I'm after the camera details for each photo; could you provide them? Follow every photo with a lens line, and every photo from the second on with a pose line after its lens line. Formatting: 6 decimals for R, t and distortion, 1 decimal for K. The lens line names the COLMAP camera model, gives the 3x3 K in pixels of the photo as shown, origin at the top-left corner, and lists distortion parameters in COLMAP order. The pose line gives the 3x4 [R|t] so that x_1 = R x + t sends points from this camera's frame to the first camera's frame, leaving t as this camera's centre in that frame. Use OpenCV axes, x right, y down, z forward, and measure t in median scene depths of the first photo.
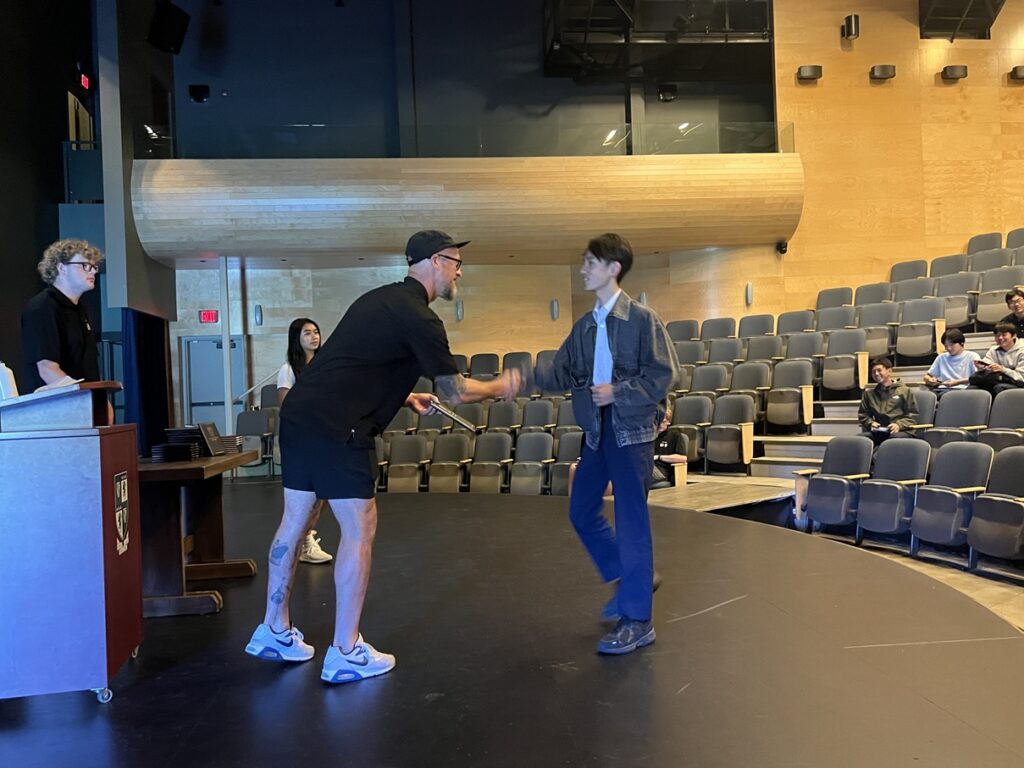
lens RADIAL K [[826.2, 0, 512.0], [0, 826.2, 384.0], [0, 0, 1]] dist [0.125322, -0.252261]
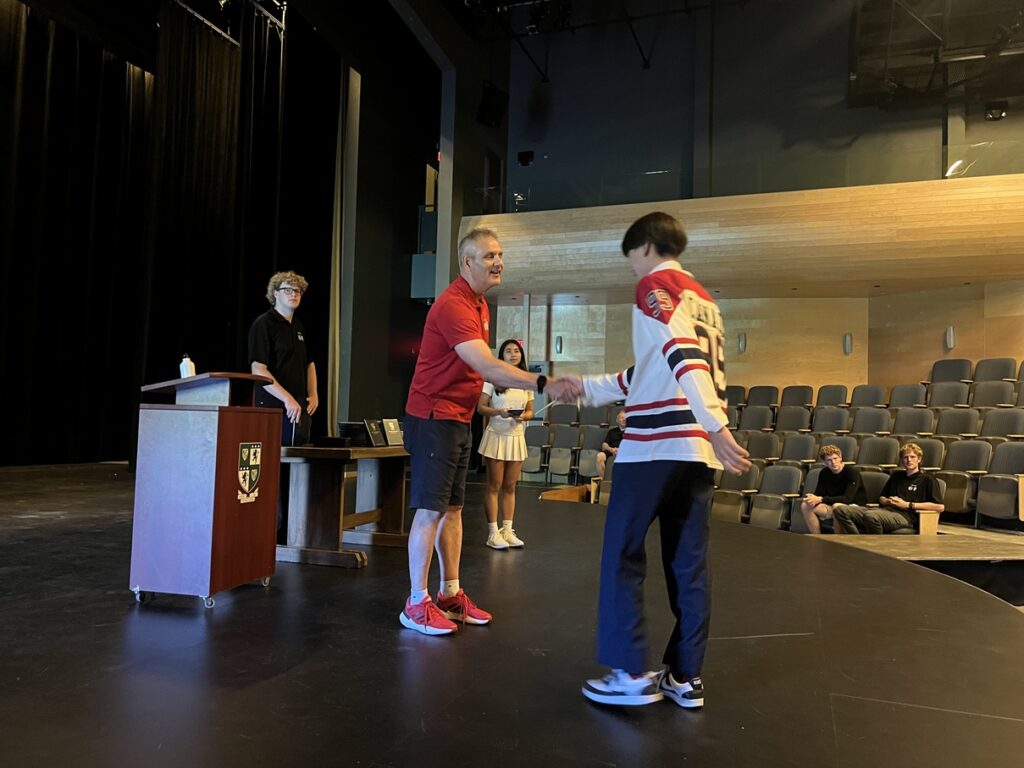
lens RADIAL K [[777.2, 0, 512.0], [0, 777.2, 384.0], [0, 0, 1]] dist [0.063222, -0.064866]
pose [[0.894804, 0.040894, -0.444582, 0.130378], [-0.059554, 0.997830, -0.028079, 0.006286], [0.442469, 0.051602, 0.895298, 0.016050]]
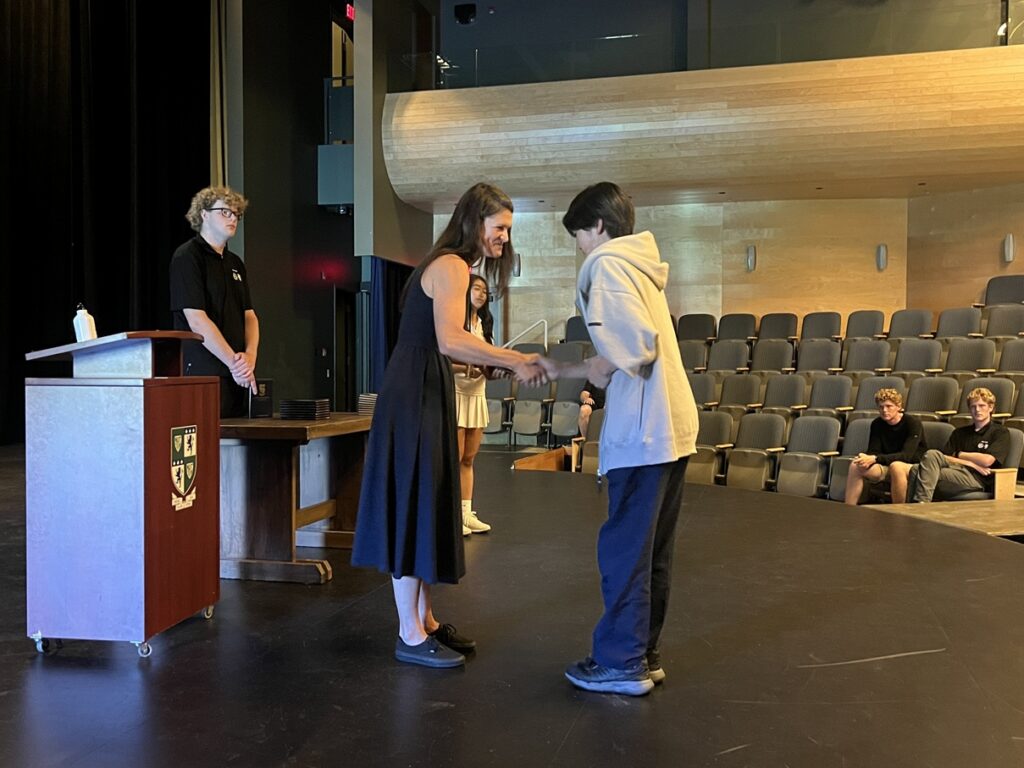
lens RADIAL K [[992.9, 0, 512.0], [0, 992.9, 384.0], [0, 0, 1]] dist [0.070659, -0.097519]
pose [[0.932057, 0.048710, -0.359023, 0.083984], [-0.035564, 0.998436, 0.043134, -0.001735], [0.360562, -0.027435, 0.932332, 0.017637]]
